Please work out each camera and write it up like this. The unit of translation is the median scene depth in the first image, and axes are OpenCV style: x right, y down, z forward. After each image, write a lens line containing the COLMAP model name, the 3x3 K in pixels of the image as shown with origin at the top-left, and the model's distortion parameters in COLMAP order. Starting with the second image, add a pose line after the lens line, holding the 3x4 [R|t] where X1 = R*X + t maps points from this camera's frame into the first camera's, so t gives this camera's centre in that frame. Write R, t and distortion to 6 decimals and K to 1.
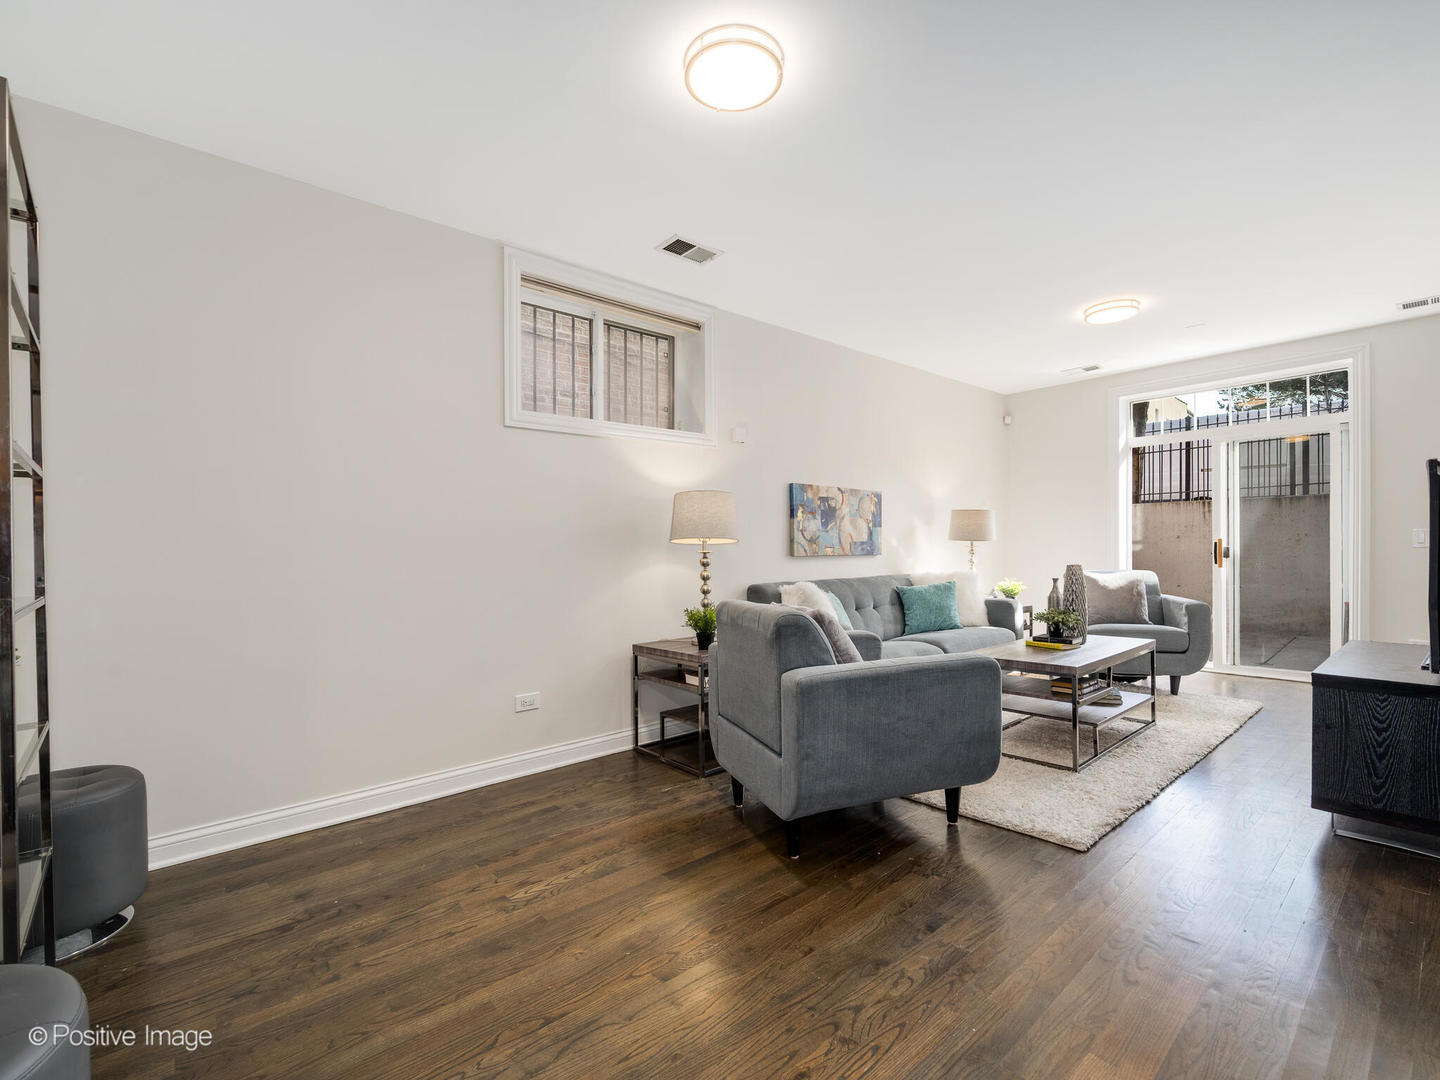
lens RADIAL K [[657.8, 0, 720.4], [0, 657.8, 556.6], [0, 0, 1]] dist [0.002600, -0.000411]
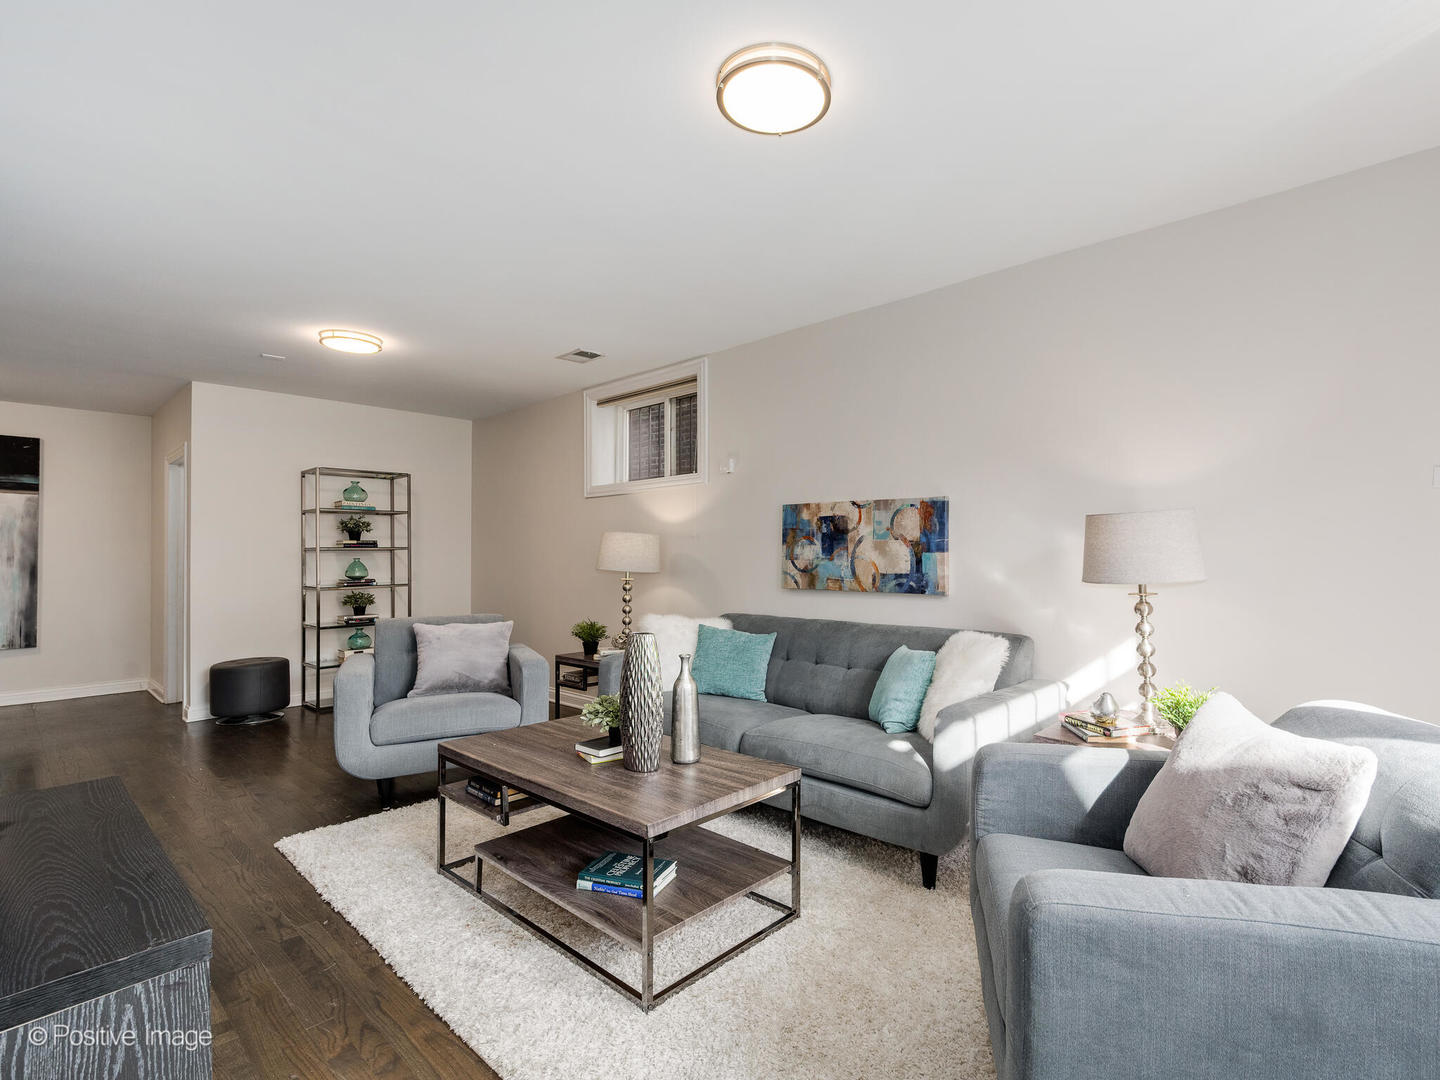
lens RADIAL K [[657.8, 0, 720.4], [0, 657.8, 556.6], [0, 0, 1]] dist [0.002600, -0.000411]
pose [[0.125287, 0.002606, -0.992117, 0.939733], [-0.021427, 0.999770, -0.000079, -0.039213], [0.991889, 0.021268, 0.125314, 0.777844]]
